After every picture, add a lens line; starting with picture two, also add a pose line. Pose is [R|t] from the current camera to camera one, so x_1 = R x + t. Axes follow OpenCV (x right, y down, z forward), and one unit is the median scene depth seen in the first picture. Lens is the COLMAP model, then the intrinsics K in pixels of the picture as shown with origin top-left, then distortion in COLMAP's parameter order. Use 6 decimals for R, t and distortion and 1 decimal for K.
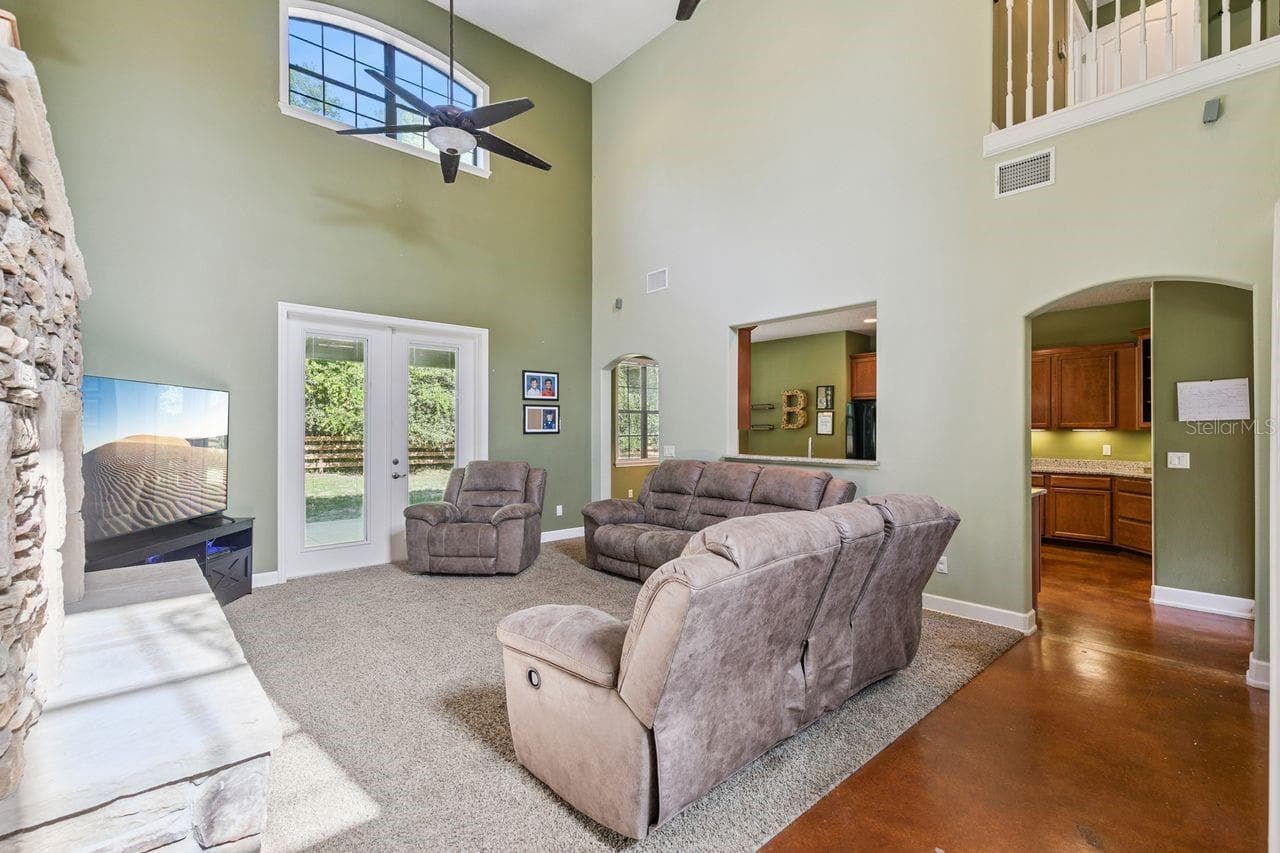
lens RADIAL K [[568.9, 0, 648.2], [0, 568.9, 428.3], [0, 0, 1]] dist [-0.001412, -0.000771]
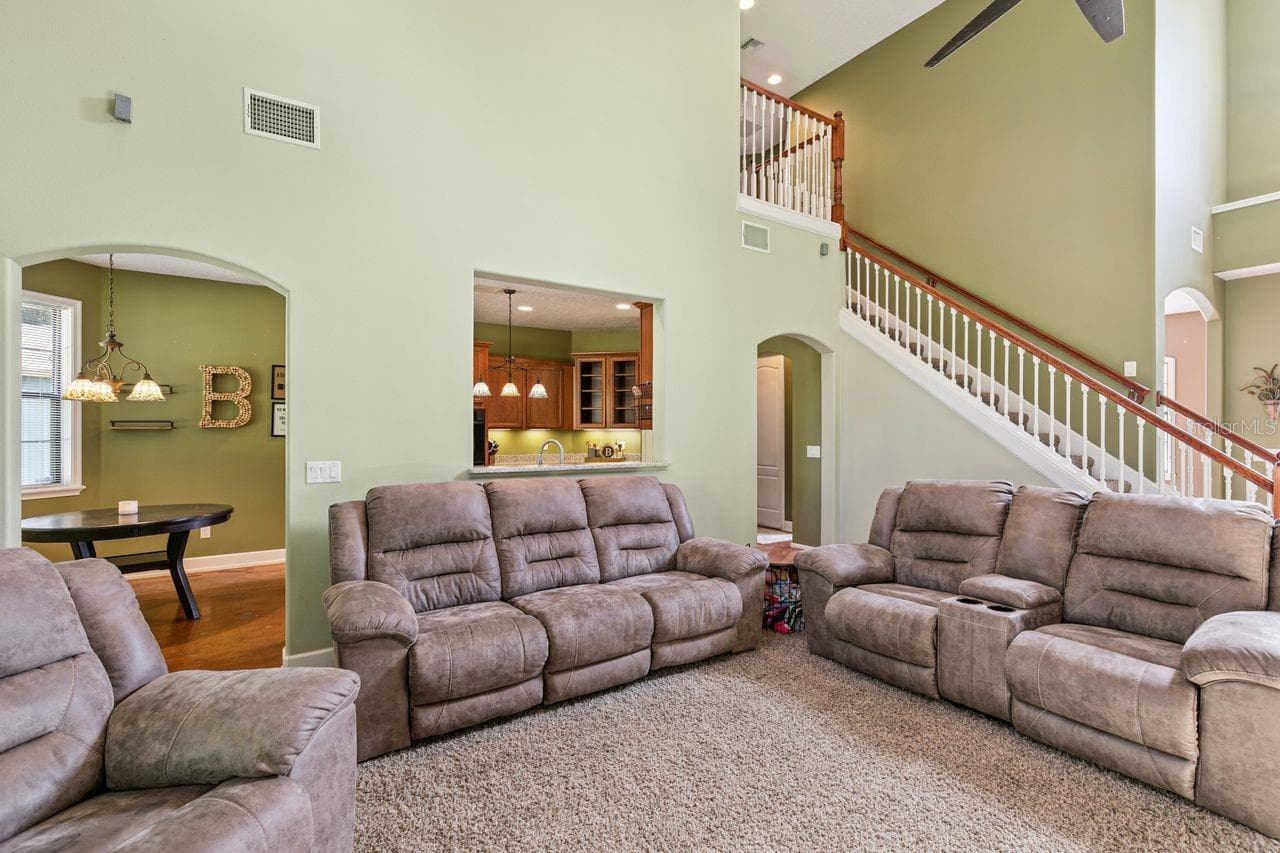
lens RADIAL K [[576.0, 0, 642.8], [0, 576.0, 440.1], [0, 0, 1]] dist [0.000121, -0.000115]
pose [[0.154680, -0.016374, 0.987829, -0.480551], [-0.007453, 0.999815, 0.017740, -0.000554], [-0.987937, -0.010106, 0.154529, 0.717446]]
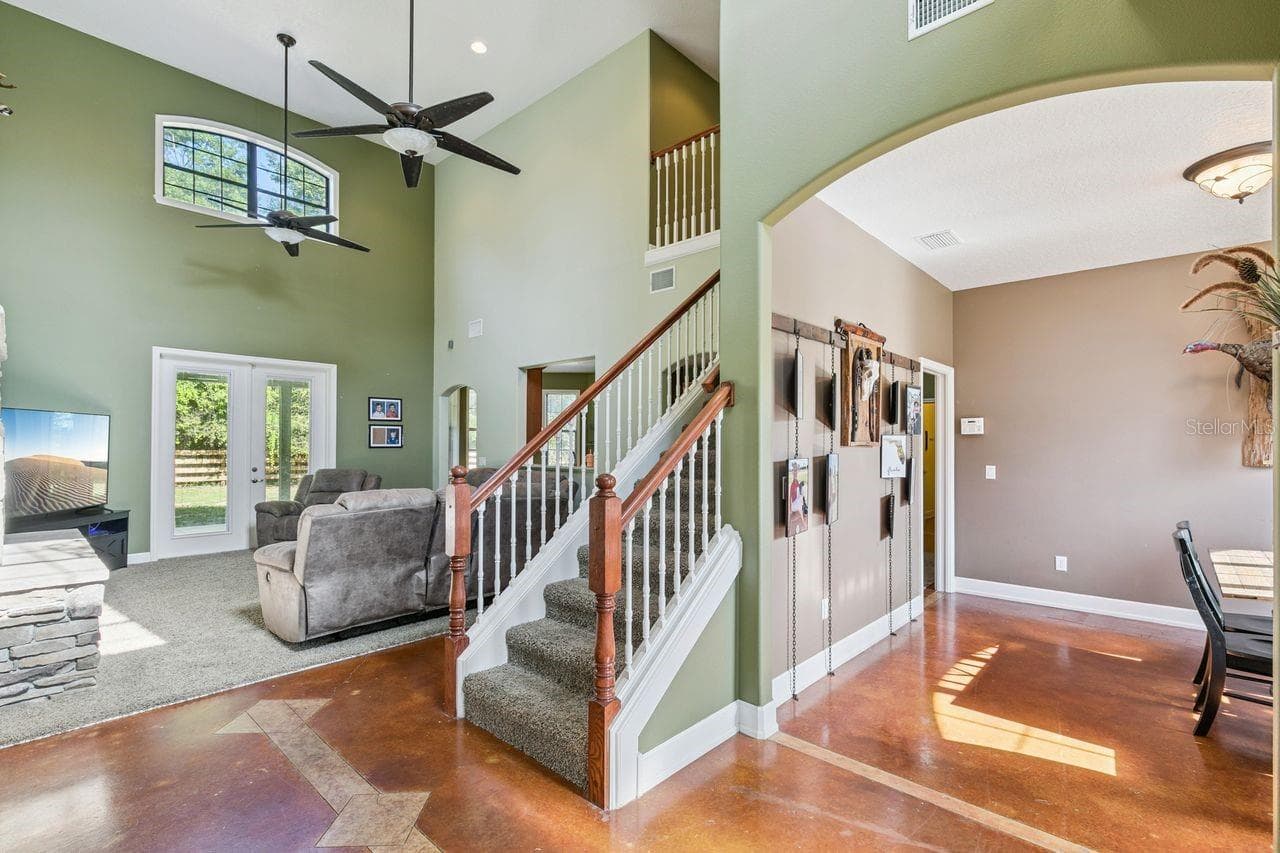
lens RADIAL K [[576.0, 0, 642.8], [0, 576.0, 440.1], [0, 0, 1]] dist [0.000121, -0.000115]
pose [[0.996173, 0.004144, 0.087305, 0.322763], [-0.003648, 0.999976, -0.005841, -0.002513], [-0.087327, 0.005500, 0.996165, -0.376521]]
